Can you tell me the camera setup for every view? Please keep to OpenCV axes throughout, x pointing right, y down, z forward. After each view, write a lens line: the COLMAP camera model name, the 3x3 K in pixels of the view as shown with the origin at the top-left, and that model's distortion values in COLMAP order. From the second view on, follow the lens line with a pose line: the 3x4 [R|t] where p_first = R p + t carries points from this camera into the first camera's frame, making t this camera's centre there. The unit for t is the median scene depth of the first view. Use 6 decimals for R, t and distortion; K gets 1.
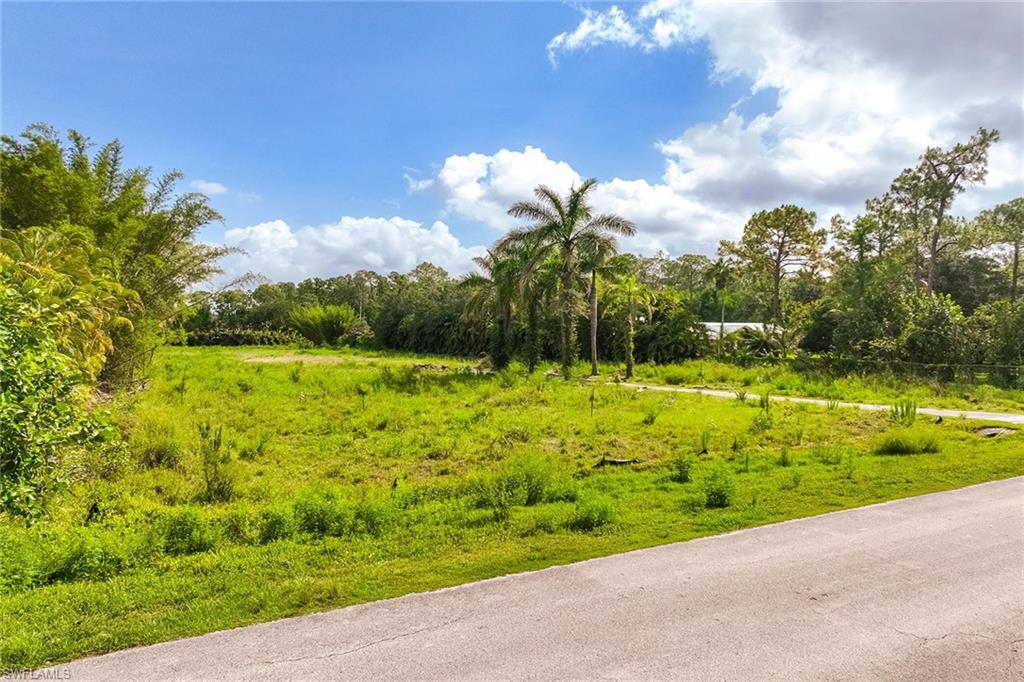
lens RADIAL K [[719.1, 0, 512.0], [0, 719.1, 341.0], [0, 0, 1]] dist [0.004221, 0.003542]
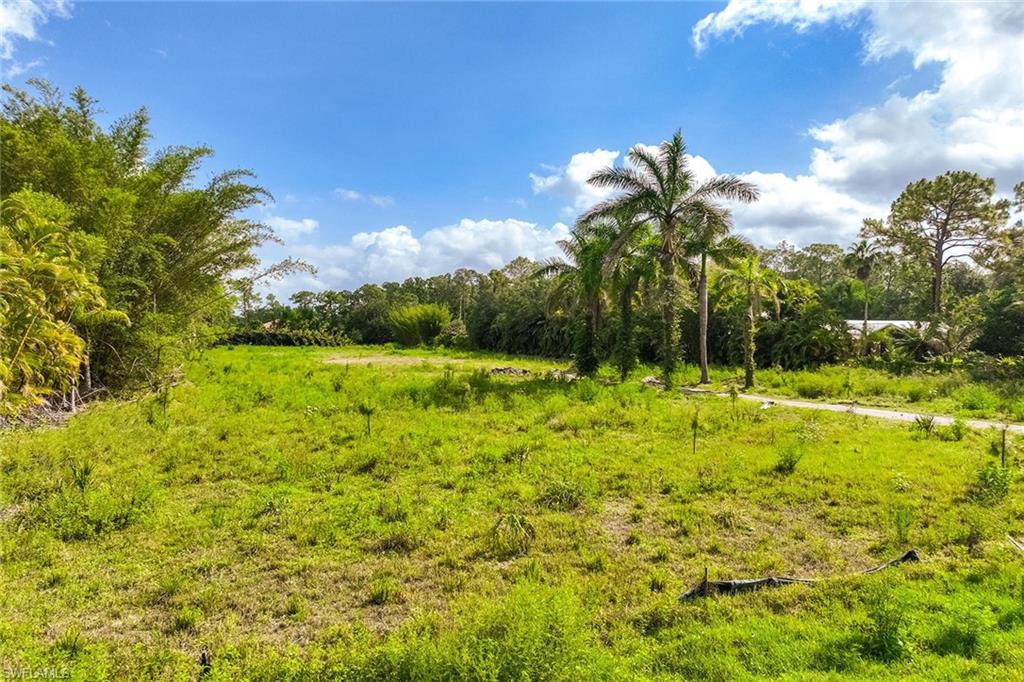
lens RADIAL K [[719.1, 0, 512.0], [0, 719.1, 341.0], [0, 0, 1]] dist [0.004221, 0.003542]
pose [[0.988279, 0.001316, -0.152653, 0.024114], [-0.001442, 0.999999, -0.000714, 0.000791], [0.152652, 0.000925, 0.988280, 0.165388]]
